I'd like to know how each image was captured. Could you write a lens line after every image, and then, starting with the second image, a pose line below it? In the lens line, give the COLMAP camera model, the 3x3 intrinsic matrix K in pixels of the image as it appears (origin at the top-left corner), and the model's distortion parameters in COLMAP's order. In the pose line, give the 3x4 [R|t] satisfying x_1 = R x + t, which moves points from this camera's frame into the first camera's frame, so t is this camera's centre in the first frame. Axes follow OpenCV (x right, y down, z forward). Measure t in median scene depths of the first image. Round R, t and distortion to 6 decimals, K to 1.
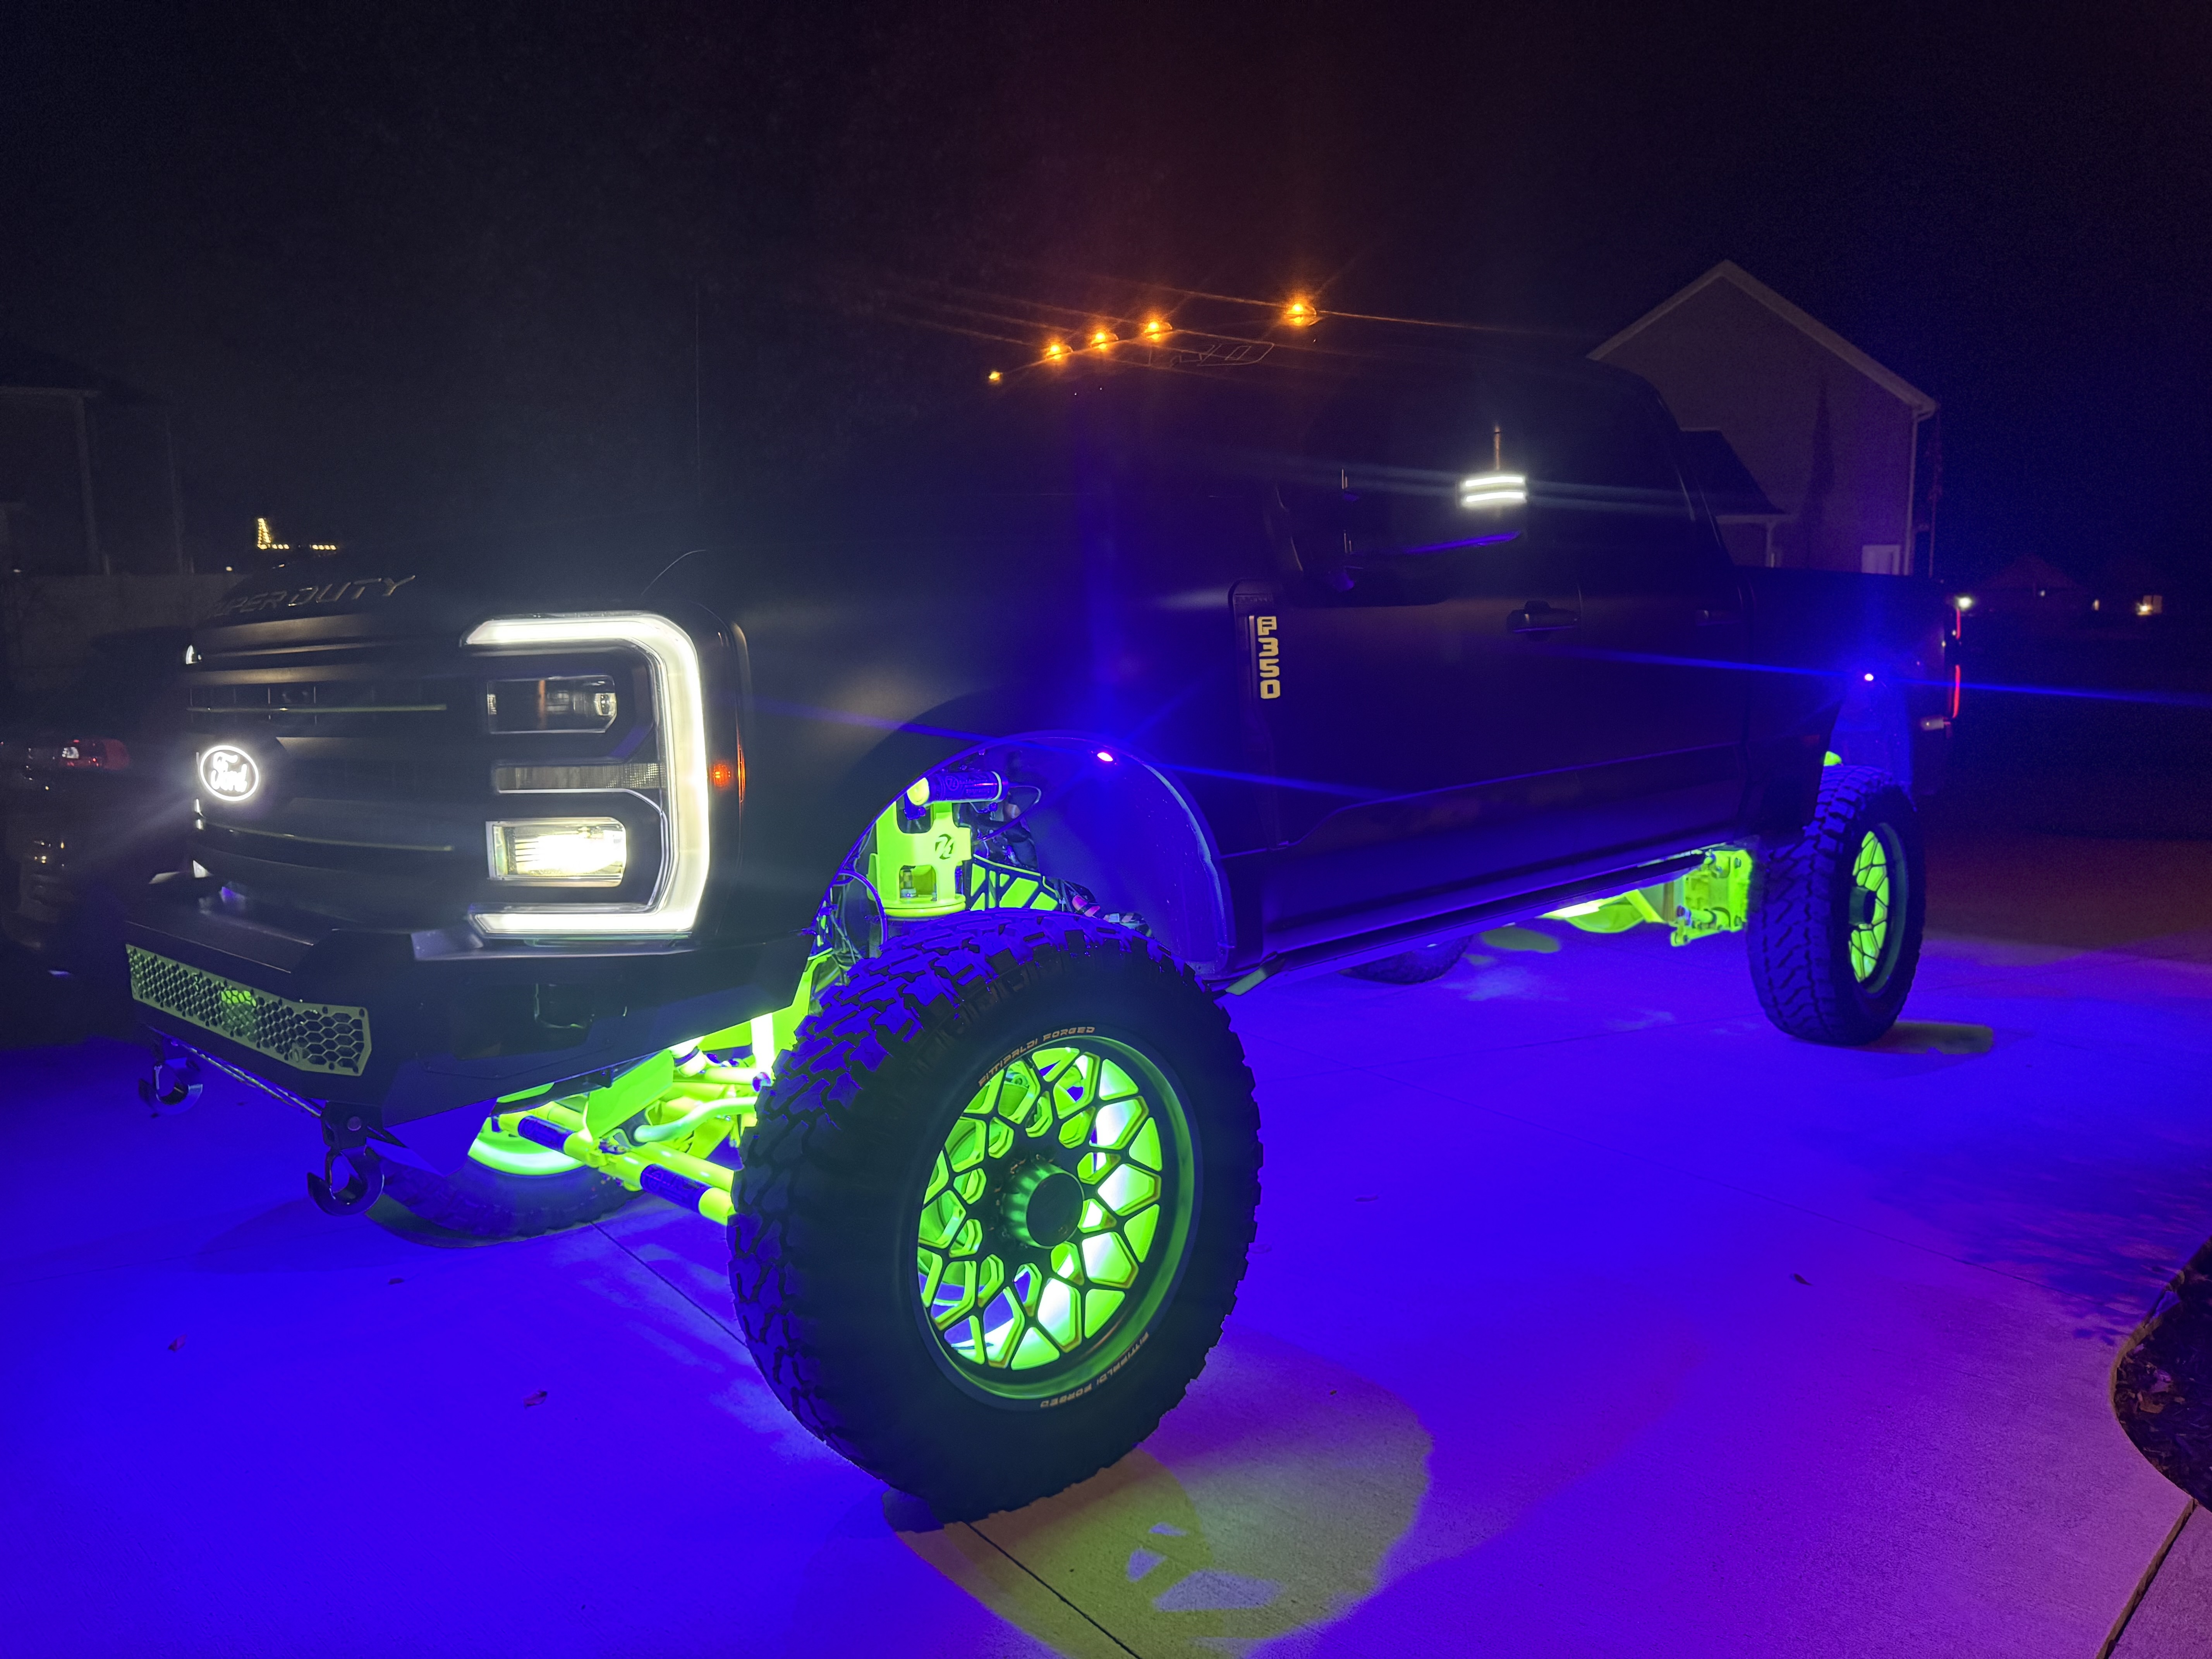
lens RADIAL K [[1589.6, 0, 1106.0], [0, 1589.6, 829.5], [0, 0, 1]] dist [0.043111, -0.045259]
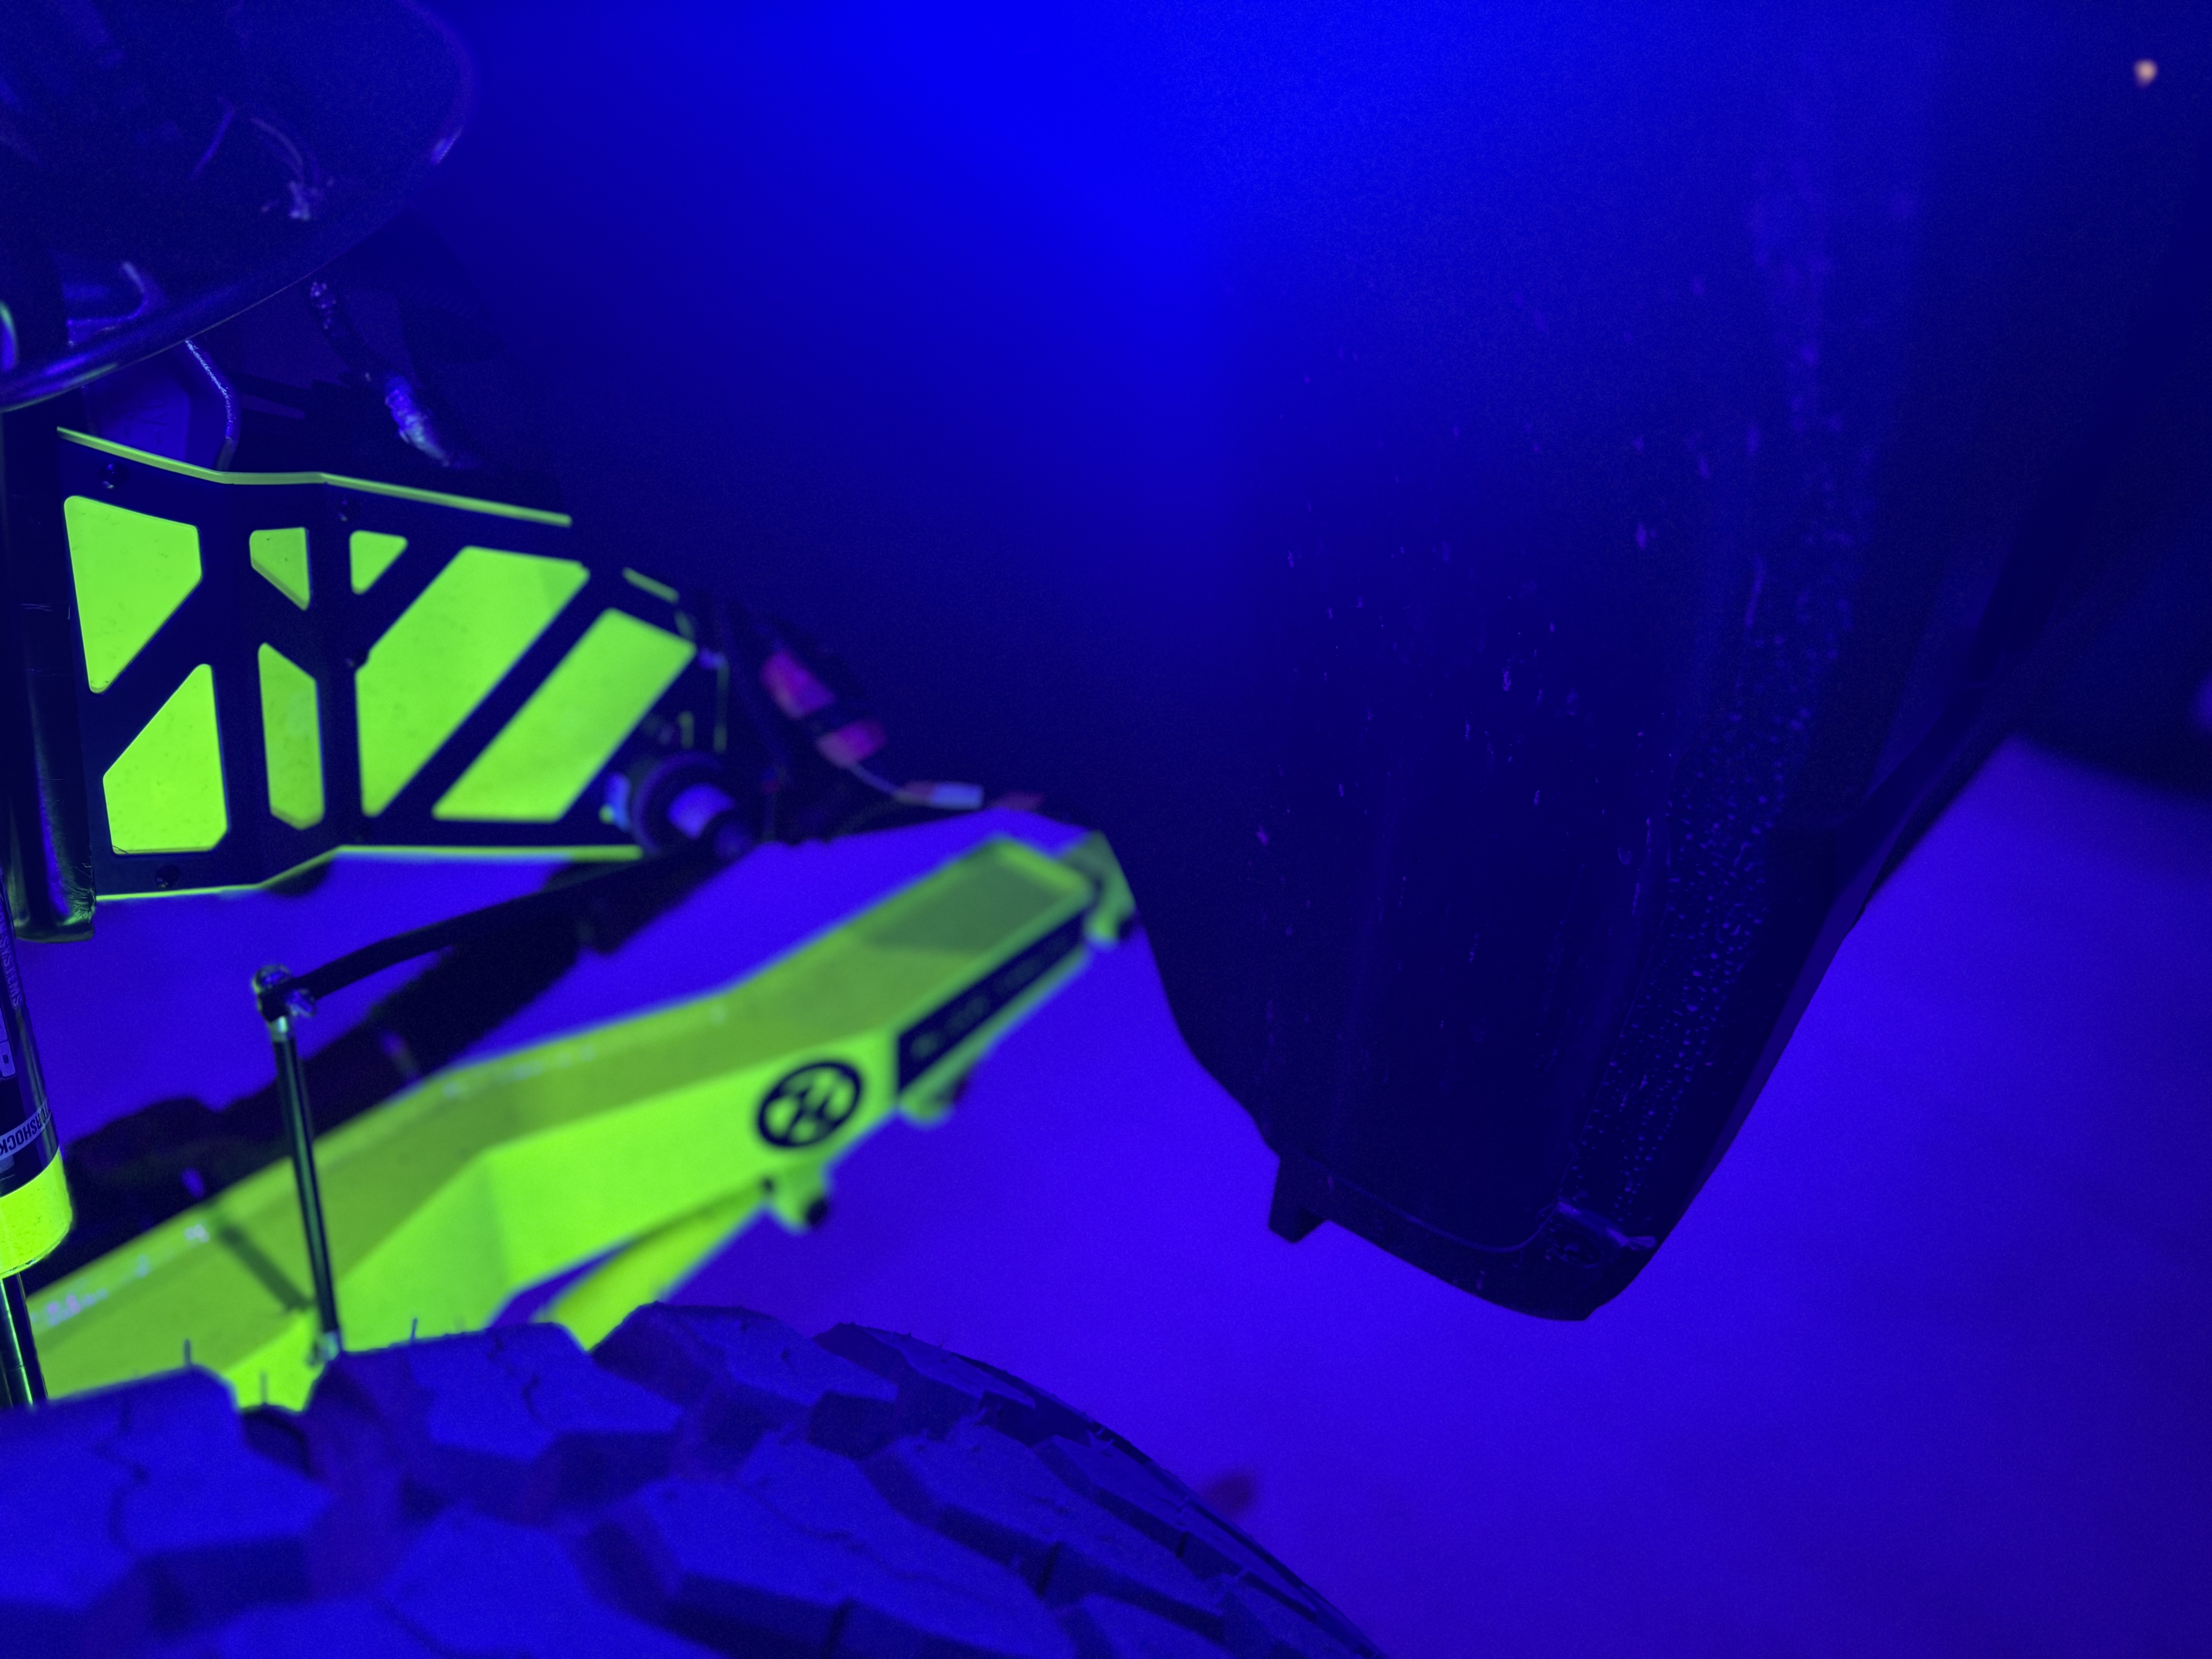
lens RADIAL K [[1586.1, 0, 1101.9], [0, 1586.1, 843.0], [0, 0, 1]] dist [0.086516, -0.127725]
pose [[0.983054, 0.105514, 0.149906, -0.006797], [-0.156866, 0.907332, 0.390054, -0.027426], [-0.094858, -0.406959, 0.908508, 0.922290]]
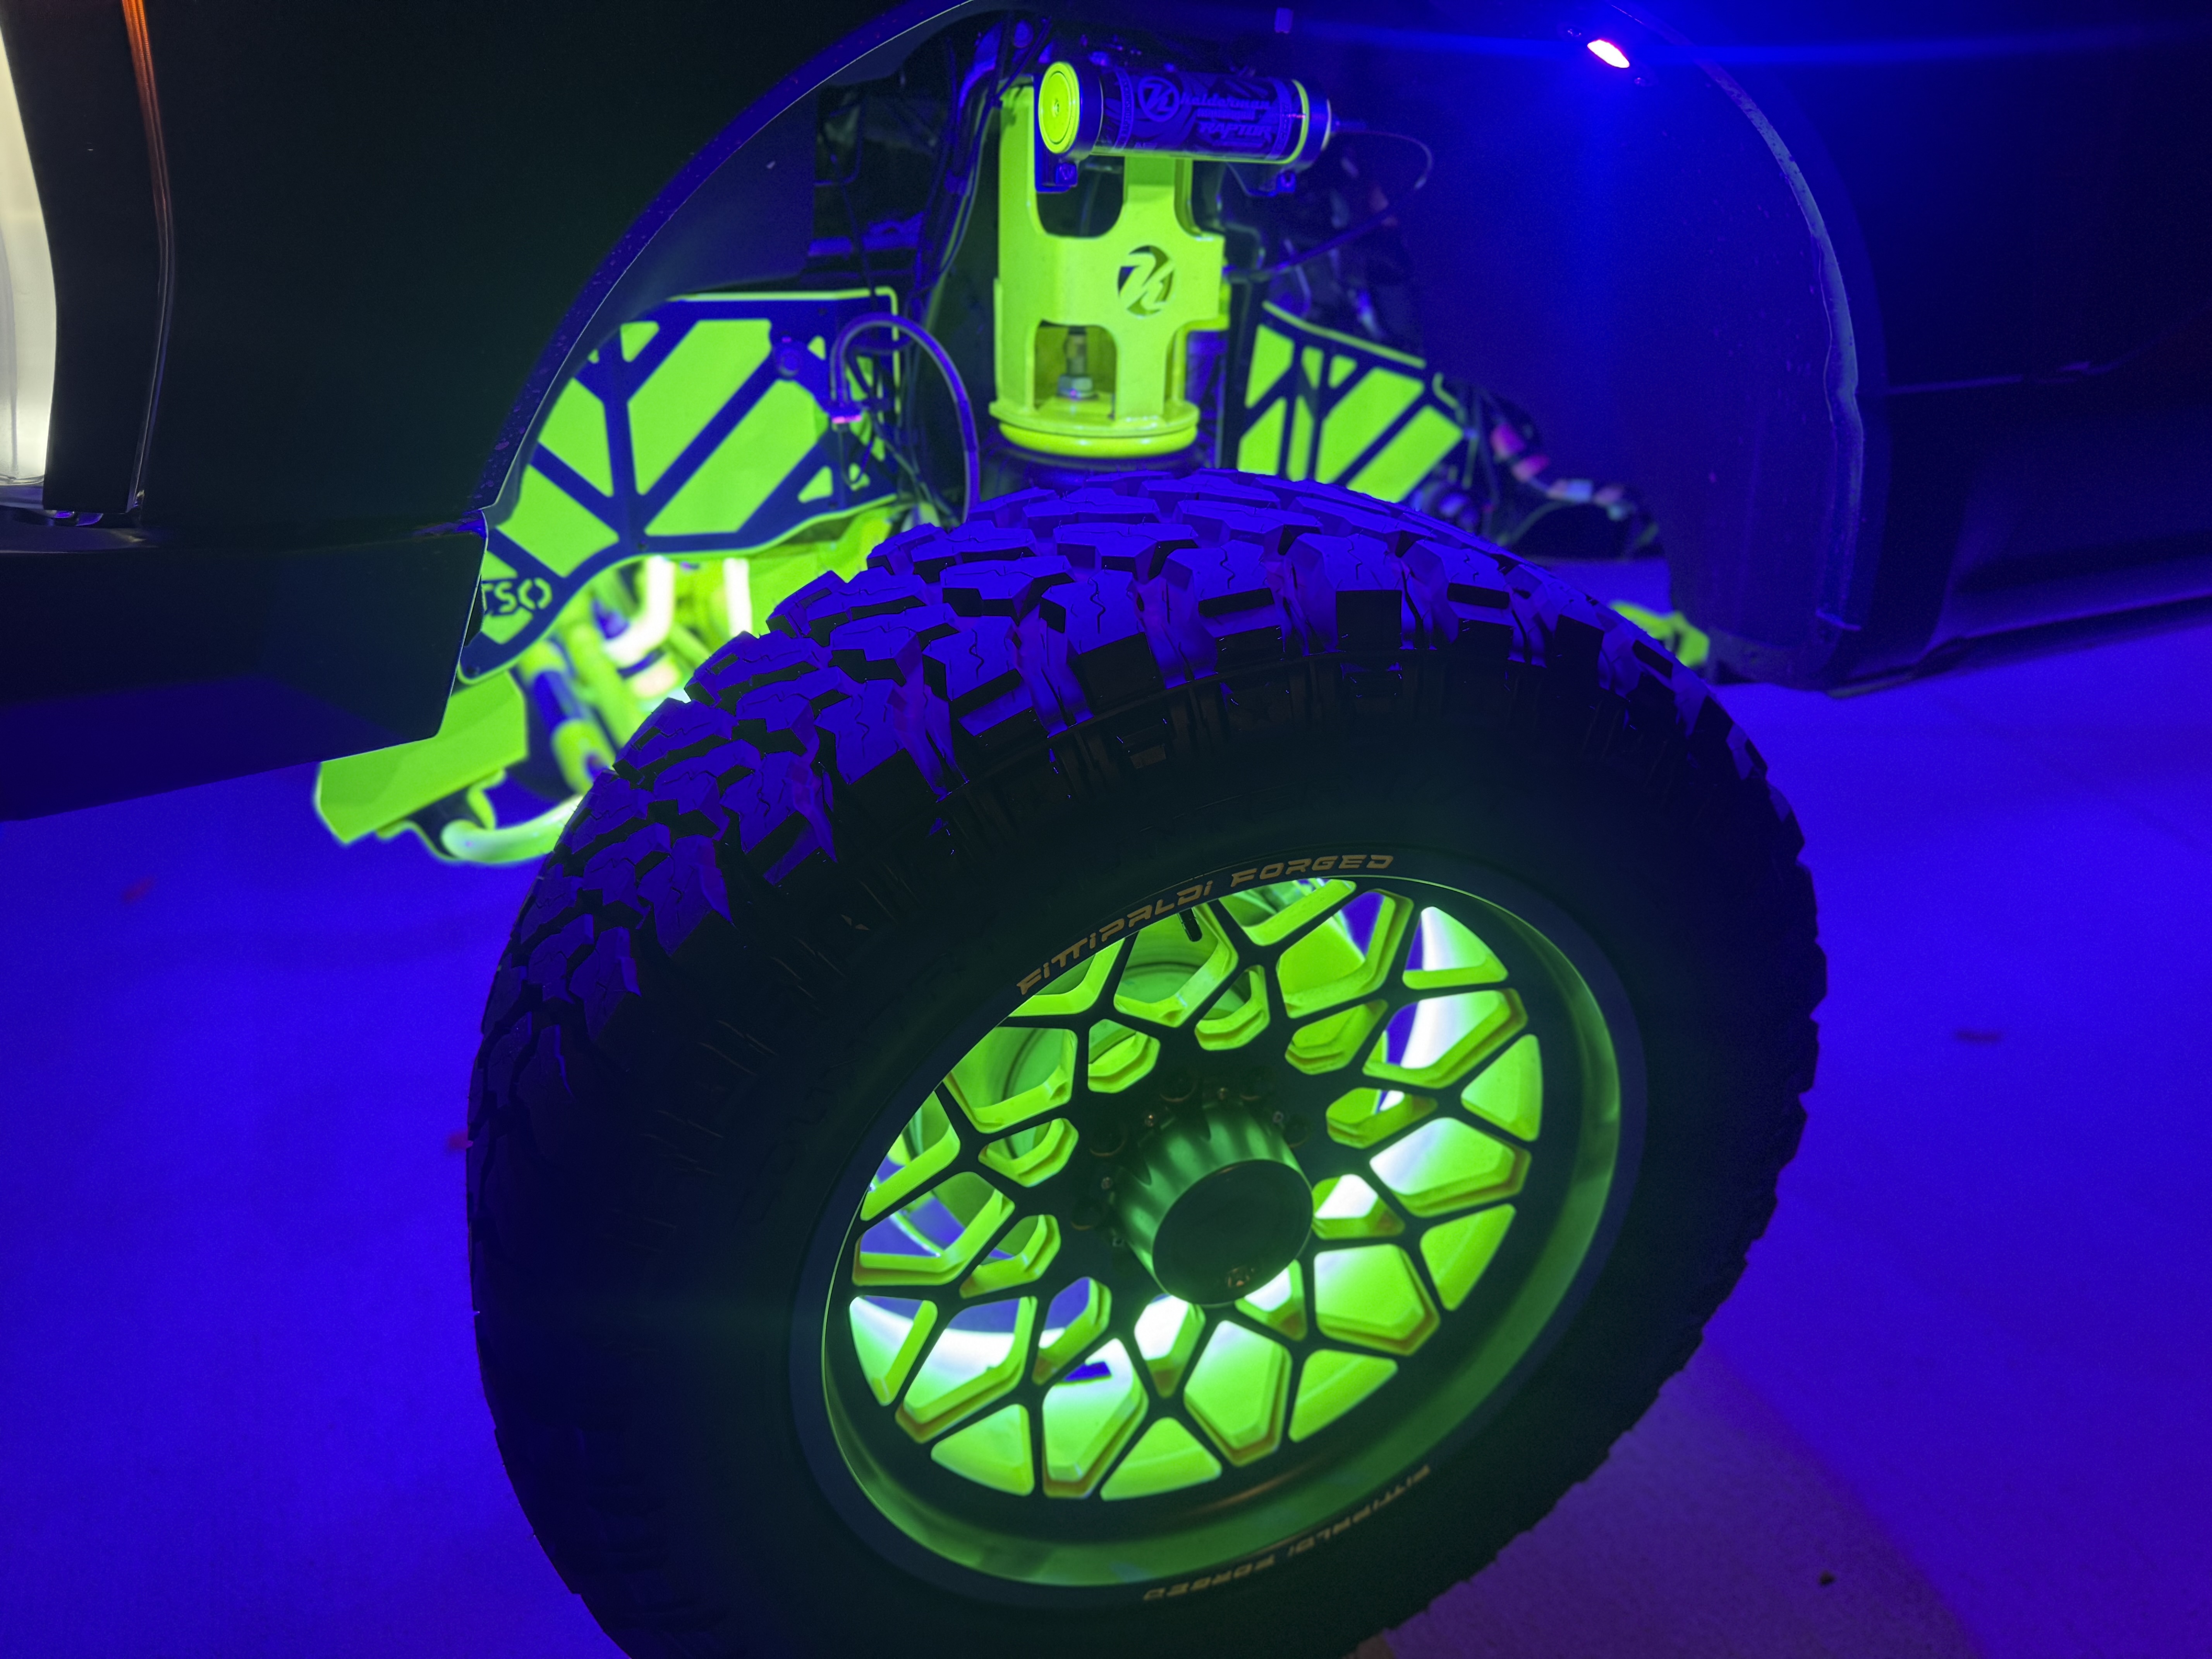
lens RADIAL K [[1586.1, 0, 1101.9], [0, 1586.1, 843.0], [0, 0, 1]] dist [0.086516, -0.127725]
pose [[0.938031, 0.205000, -0.279416, 0.029218], [-0.092564, 0.925191, 0.368041, -0.005469], [0.333961, -0.319370, 0.886833, 0.609372]]
